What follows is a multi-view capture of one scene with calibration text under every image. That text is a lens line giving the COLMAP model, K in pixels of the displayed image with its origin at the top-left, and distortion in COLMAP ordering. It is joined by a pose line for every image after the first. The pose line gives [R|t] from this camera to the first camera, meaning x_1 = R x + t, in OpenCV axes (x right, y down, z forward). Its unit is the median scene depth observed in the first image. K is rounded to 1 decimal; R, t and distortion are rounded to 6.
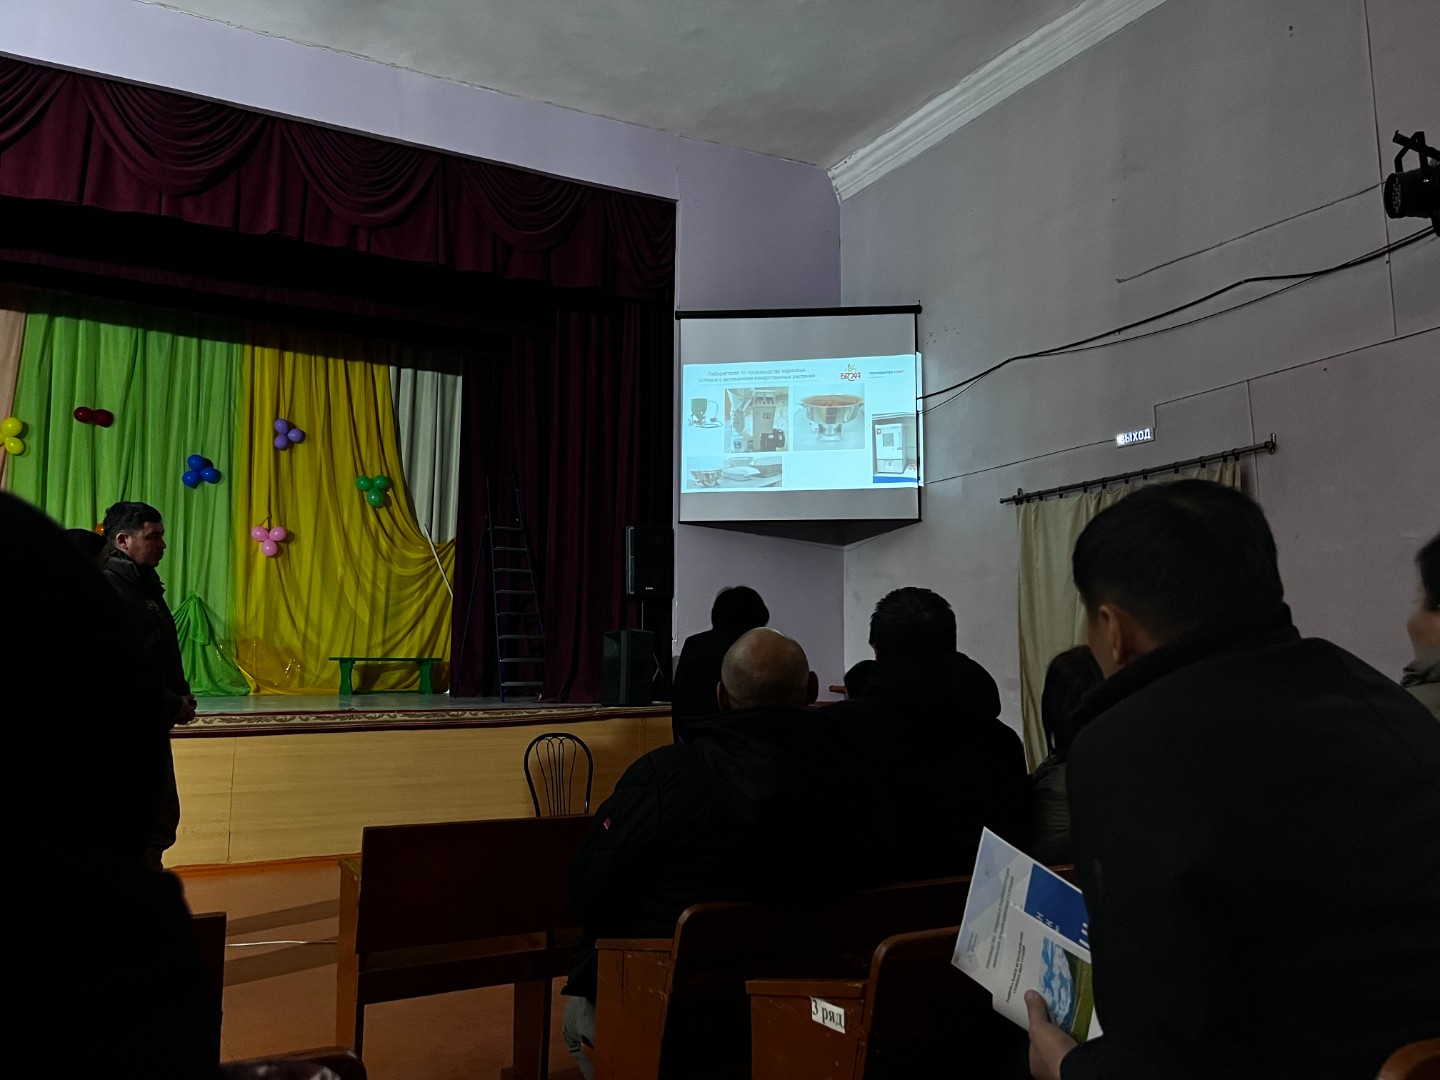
lens RADIAL K [[1072.5, 0, 723.0], [0, 1072.5, 547.2], [0, 0, 1]] dist [0.074613, -0.105007]
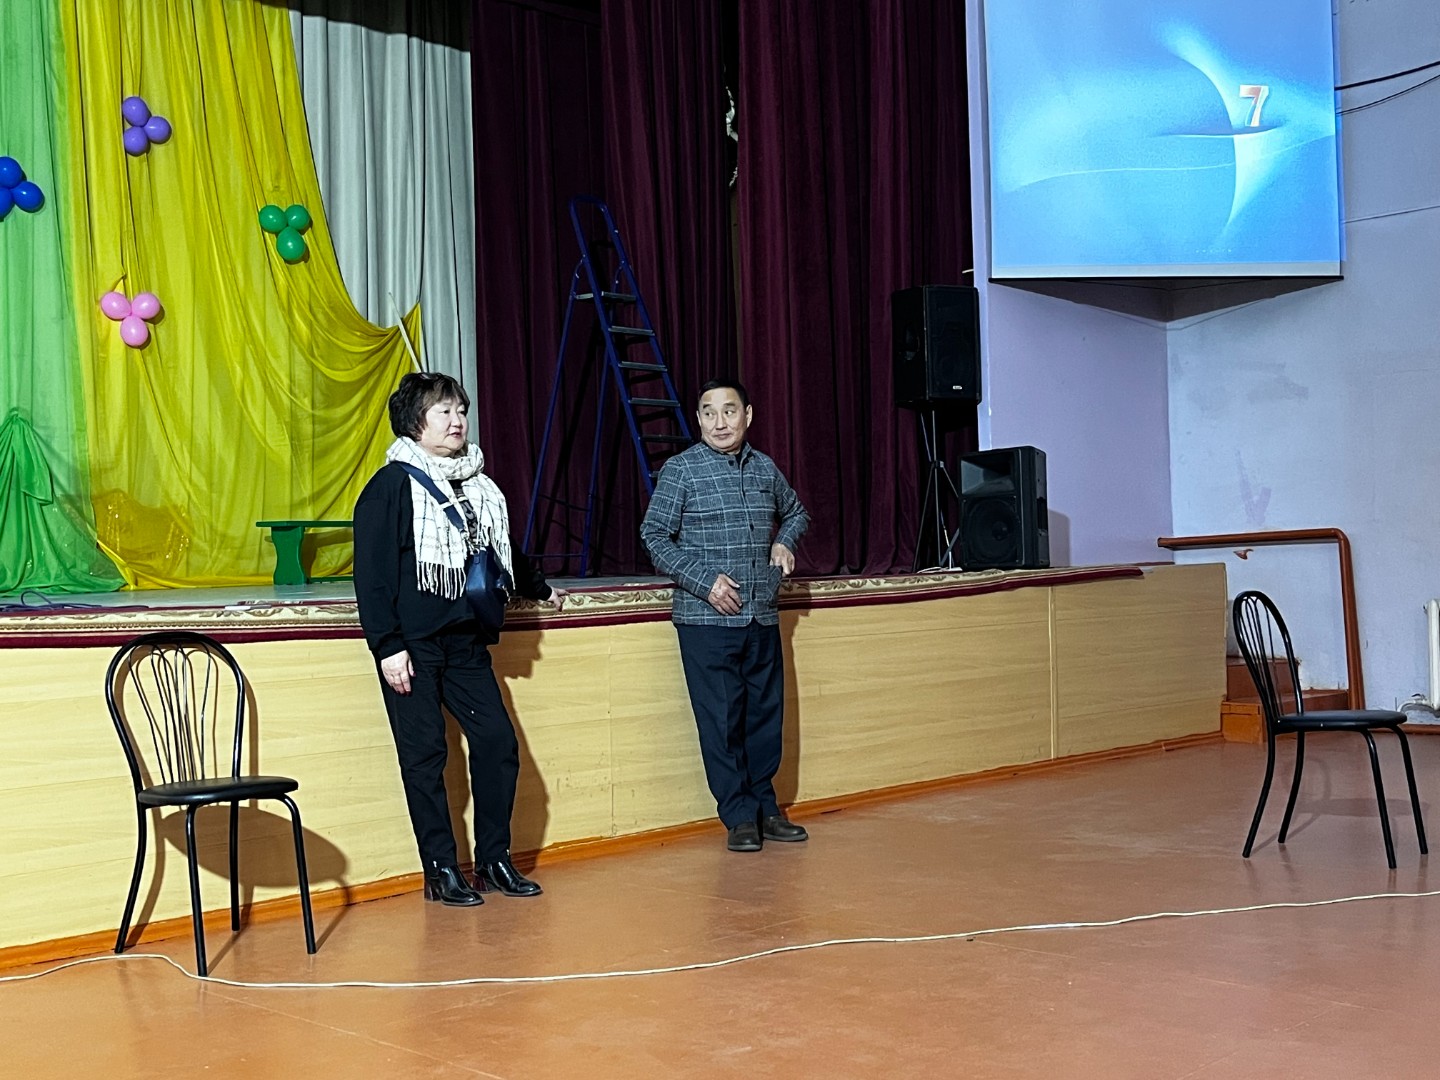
lens RADIAL K [[1694.2, 0, 720.0], [0, 1694.2, 540.0], [0, 0, 1]] dist [0.101305, -0.262110]
pose [[0.968240, -0.030466, 0.248158, -0.362369], [0.005205, 0.994789, 0.101821, 0.020765], [-0.249967, -0.097296, 0.963354, 0.062020]]
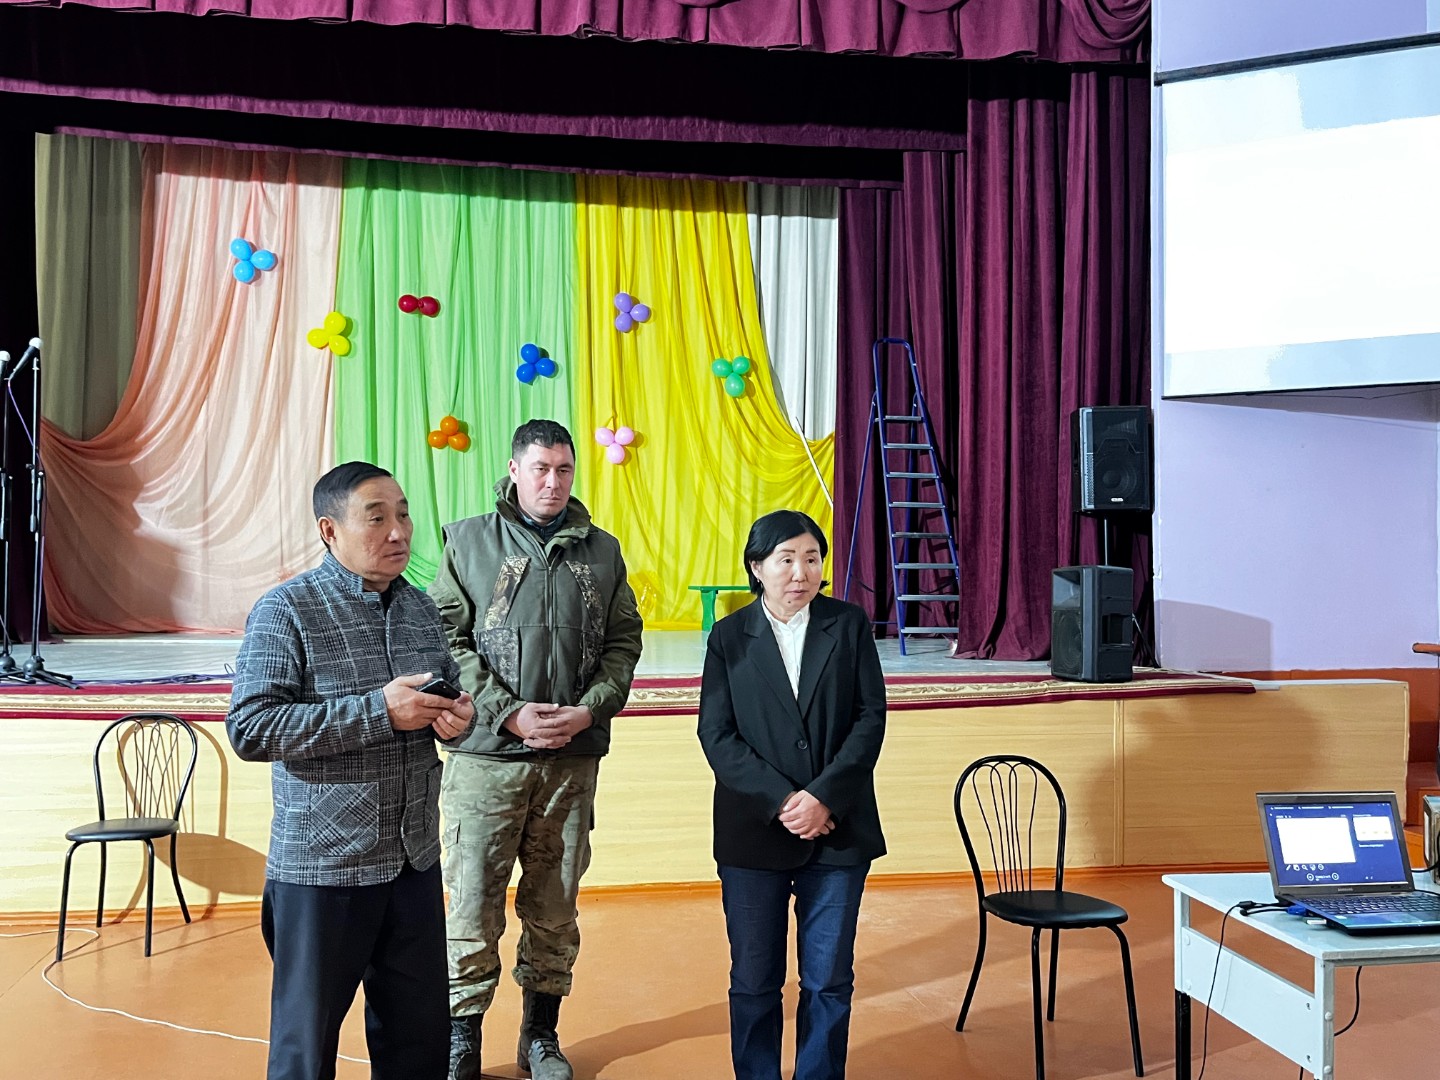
lens RADIAL K [[1226.4, 0, 720.0], [0, 1226.4, 540.0], [0, 0, 1]] dist [0.115582, -0.240725]
pose [[0.943259, -0.007870, -0.331964, -0.036844], [0.036792, 0.996040, 0.080931, -0.006659], [0.330012, -0.088553, 0.939814, 0.150580]]
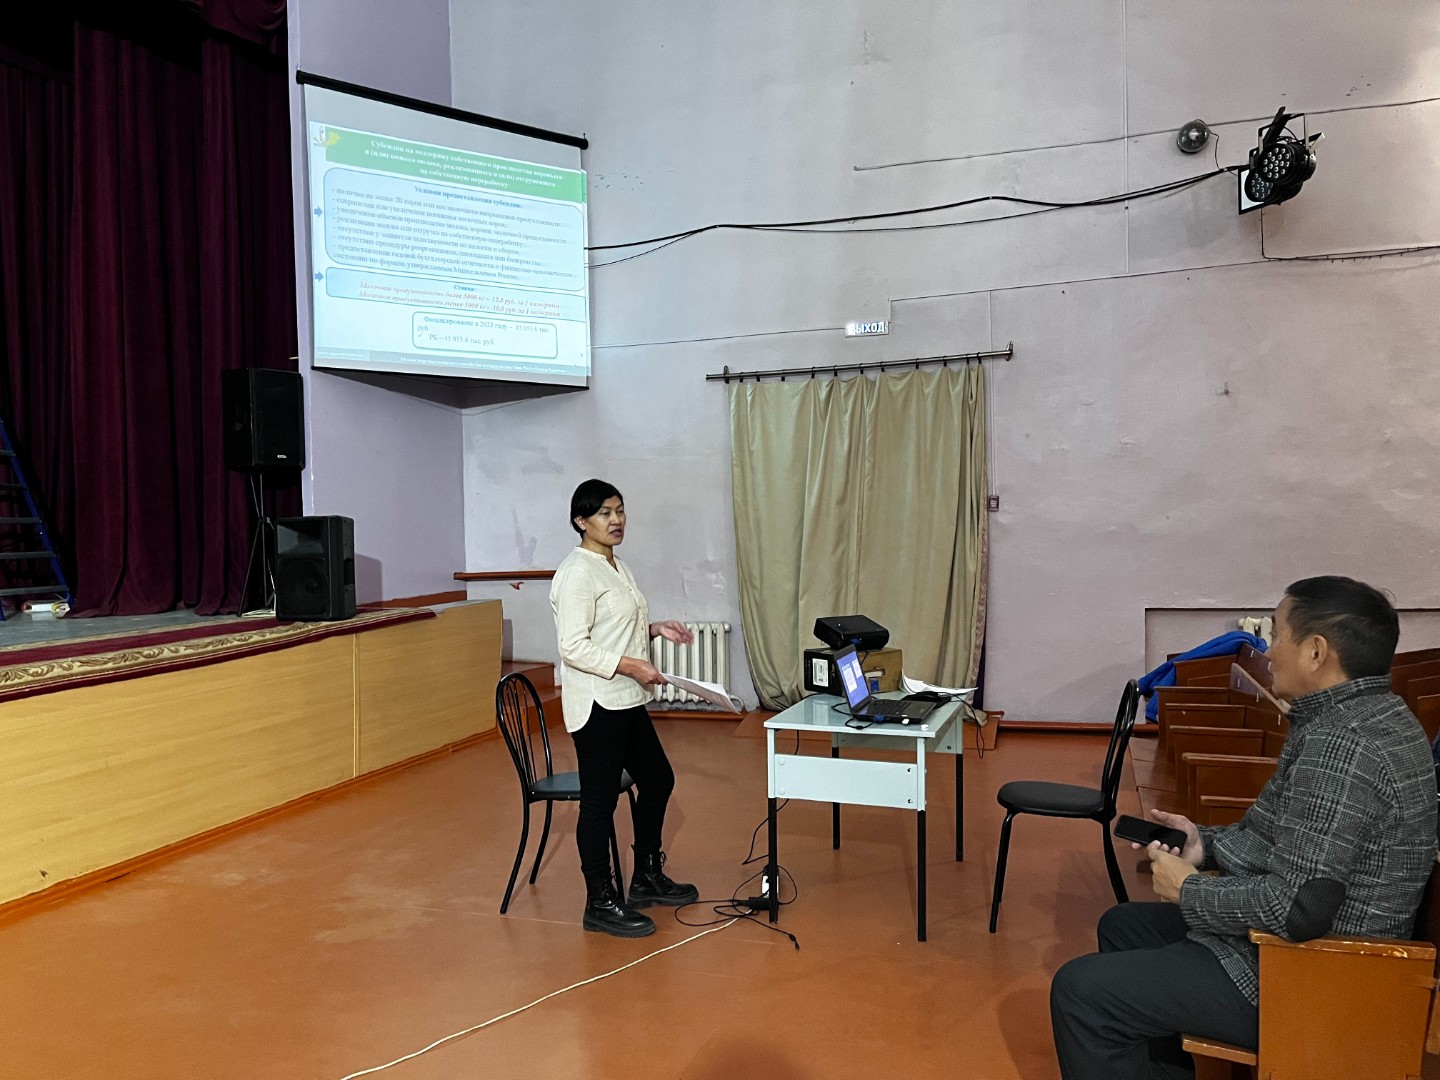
lens RADIAL K [[1072.5, 0, 723.0], [0, 1072.5, 547.2], [0, 0, 1]] dist [0.074613, -0.105007]
pose [[0.746256, -0.030476, 0.664961, -0.273278], [-0.059607, 0.991879, 0.112352, -0.000938], [-0.662985, -0.123480, 0.738379, 0.195762]]
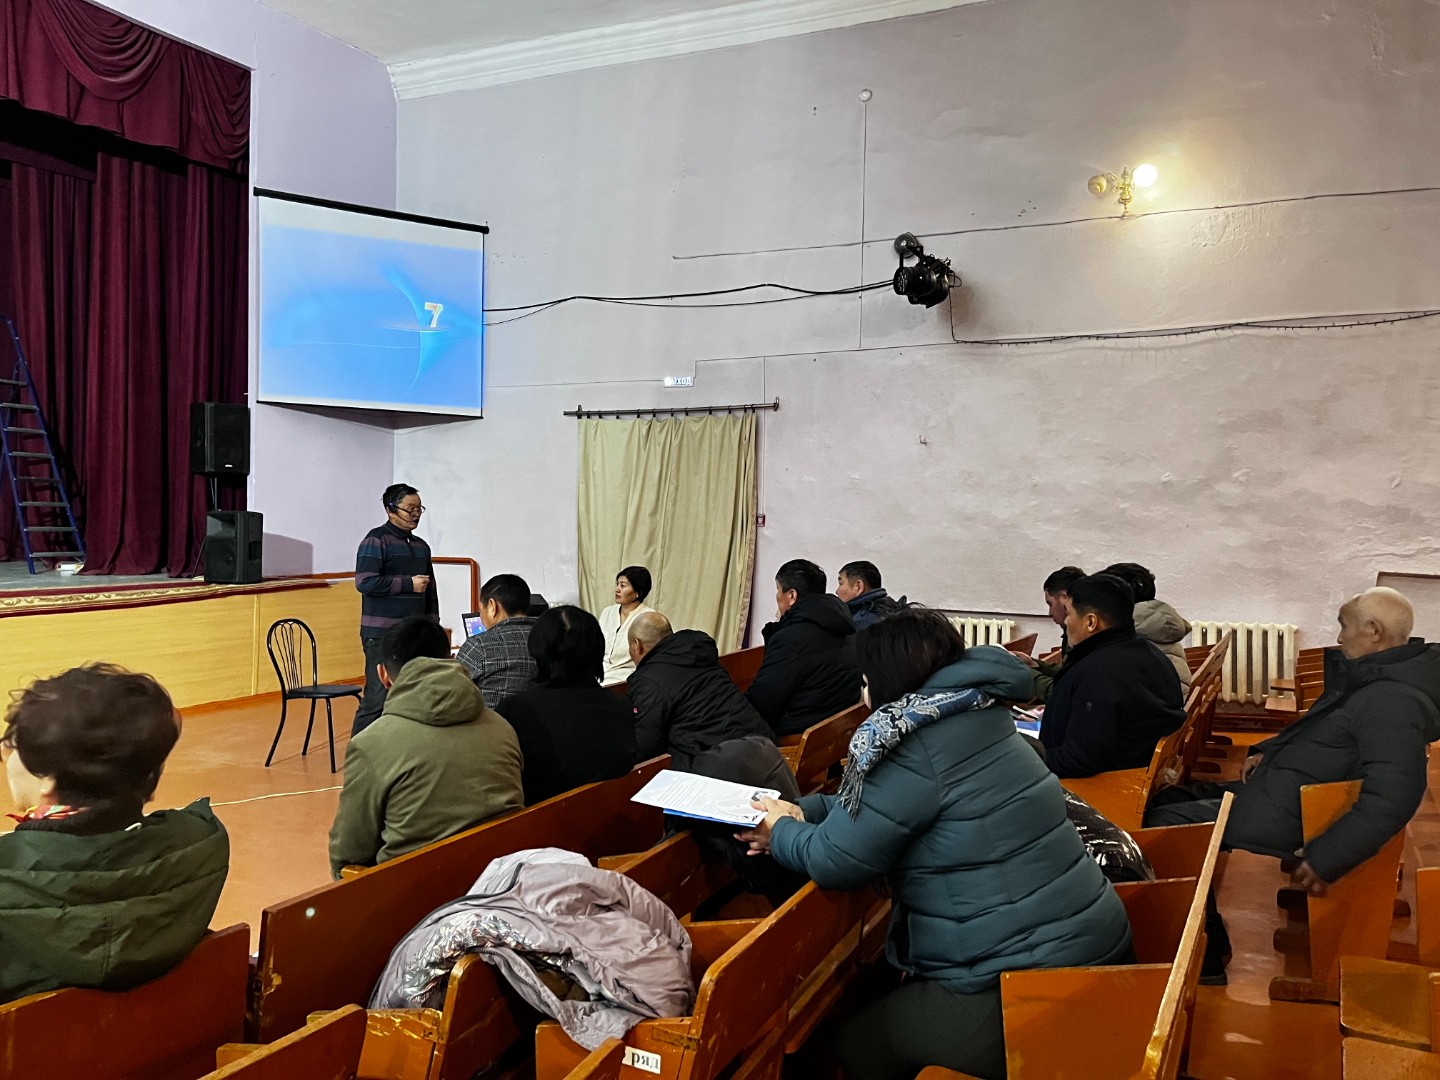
lens RADIAL K [[1072.5, 0, 723.0], [0, 1072.5, 547.2], [0, 0, 1]] dist [0.074613, -0.105007]
pose [[0.813537, 0.000699, 0.581513, -0.230798], [-0.089650, 0.988195, 0.124233, -0.044808], [-0.574561, -0.153200, 0.803996, -0.091980]]
